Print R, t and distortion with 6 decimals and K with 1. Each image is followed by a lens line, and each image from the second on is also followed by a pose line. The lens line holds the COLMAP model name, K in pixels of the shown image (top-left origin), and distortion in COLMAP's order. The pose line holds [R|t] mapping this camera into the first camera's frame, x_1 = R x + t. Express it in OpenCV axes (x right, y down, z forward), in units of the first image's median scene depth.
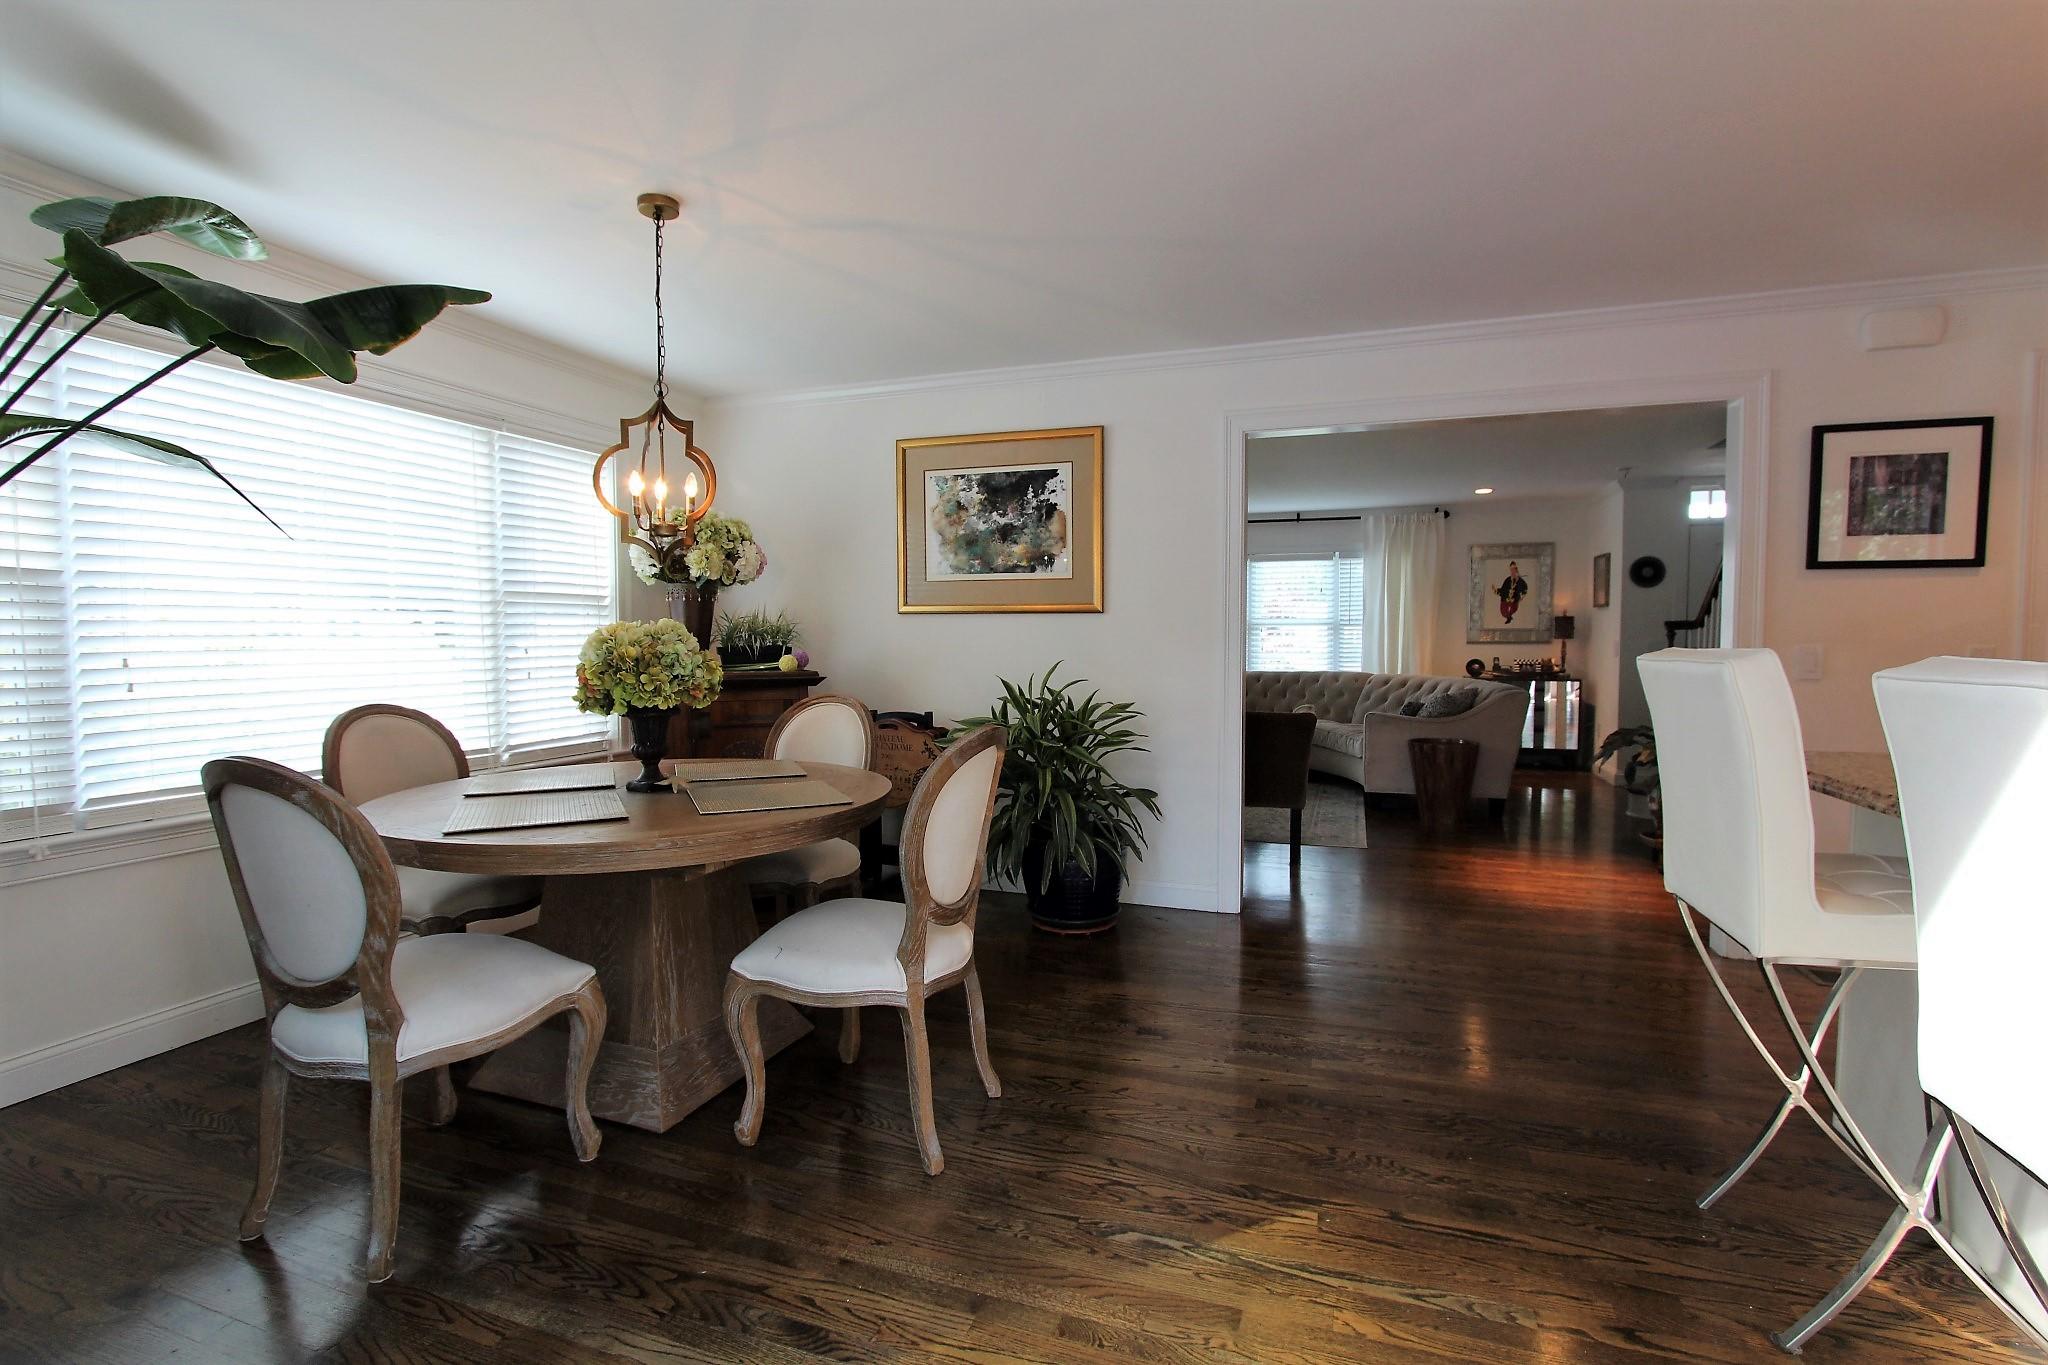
lens RADIAL K [[940.9, 0, 1024.5], [0, 940.9, 679.6], [0, 0, 1]] dist [-0.021886, 0.004074]
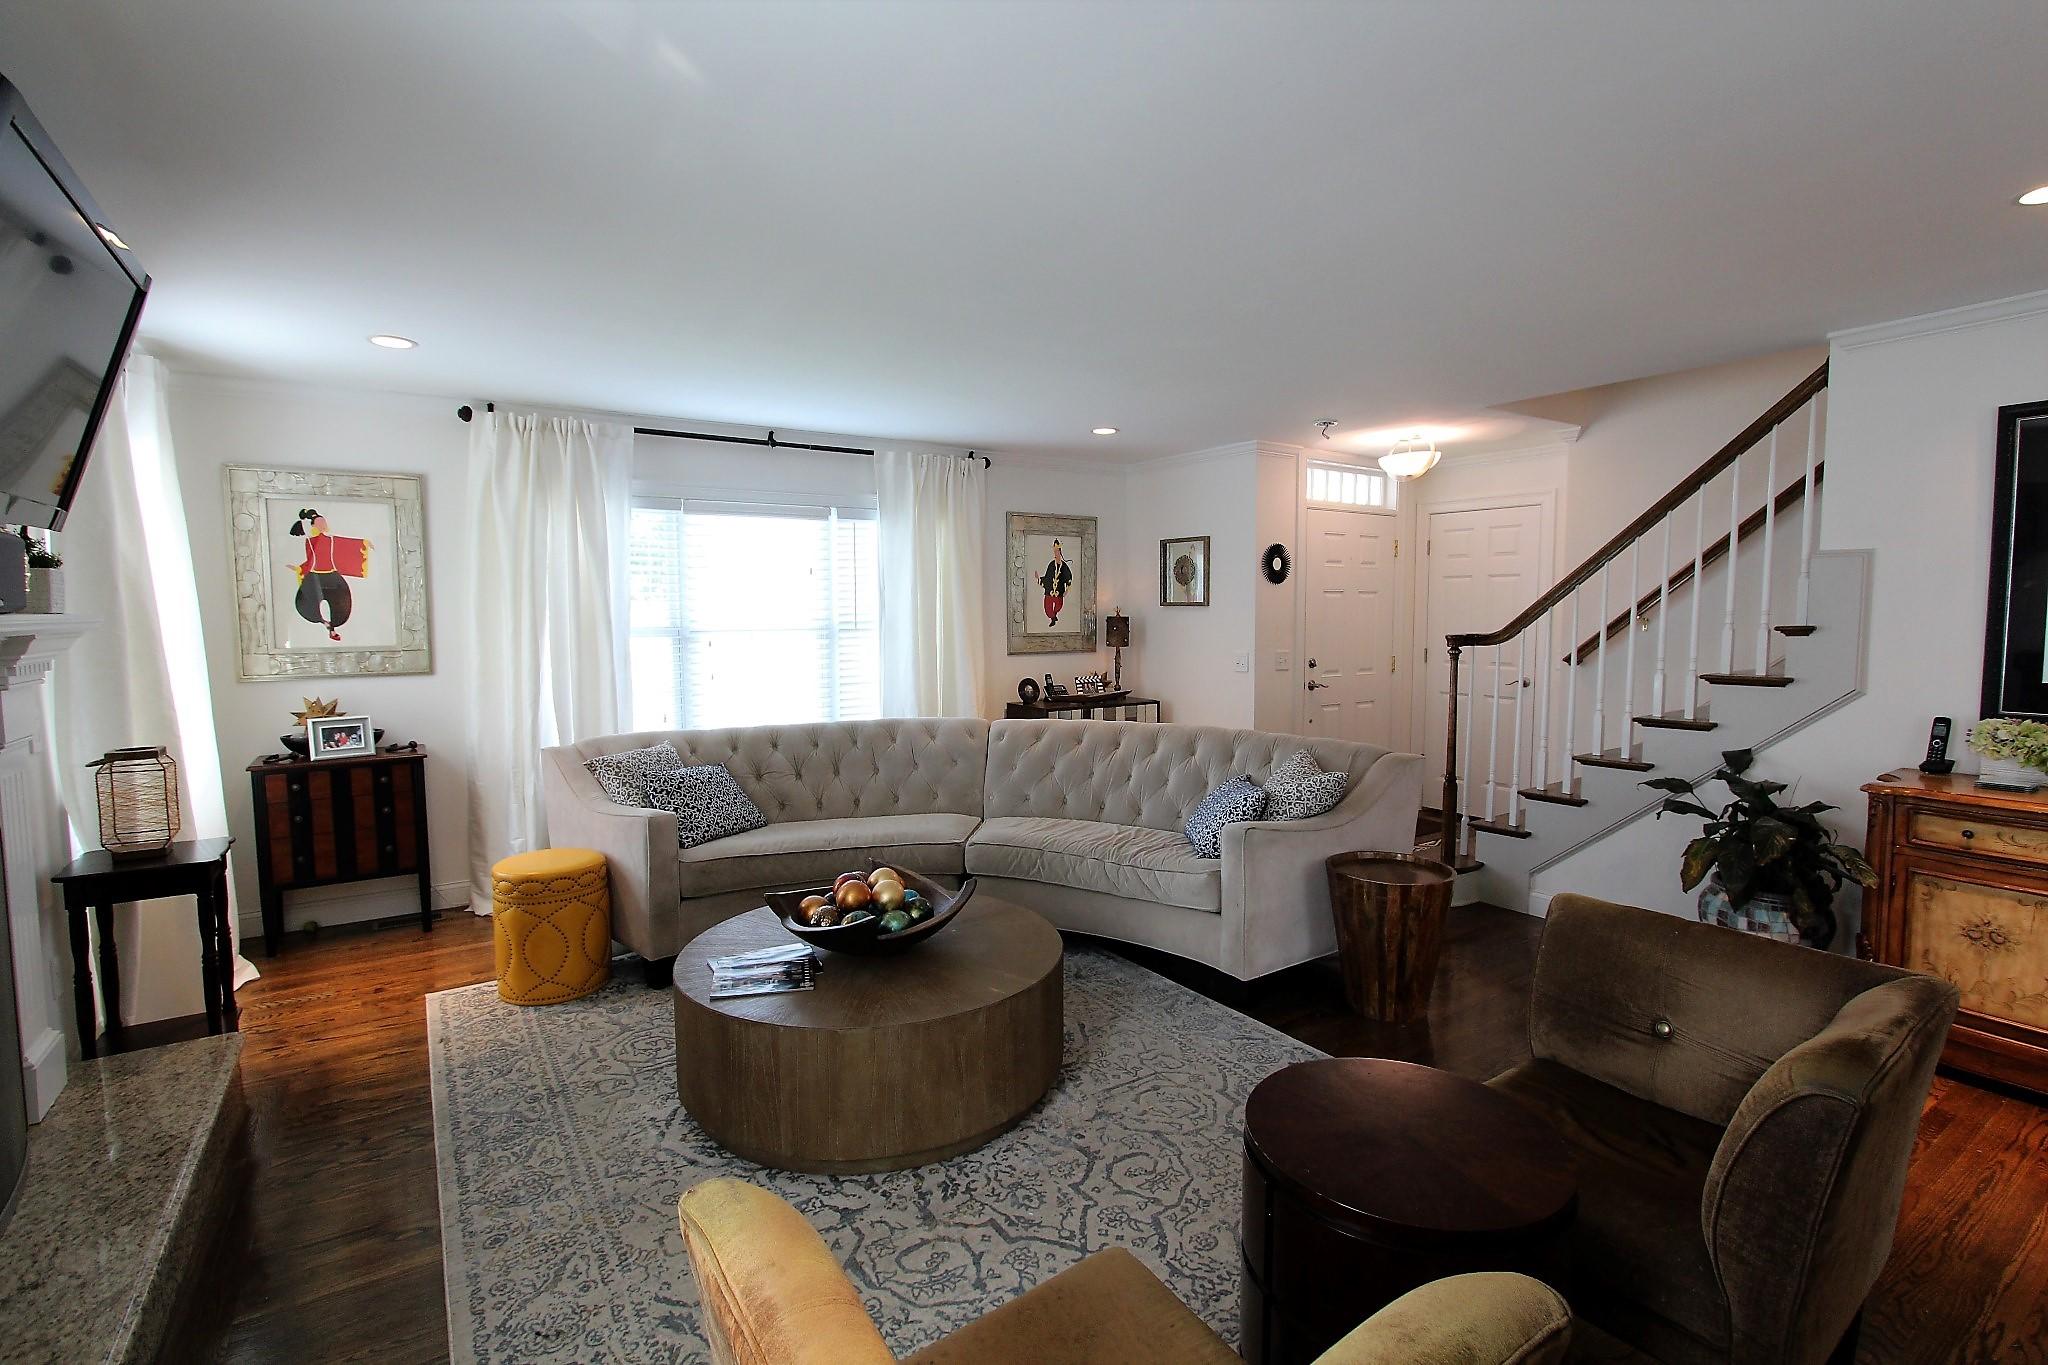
lens RADIAL K [[940.9, 0, 1032.7], [0, 940.9, 680.2], [0, 0, 1]] dist [-0.021886, 0.004074]
pose [[0.595737, -0.062919, 0.800711, -0.076533], [0.042008, 0.998003, 0.047168, -0.054669], [-0.802080, 0.005537, 0.597190, 0.597170]]
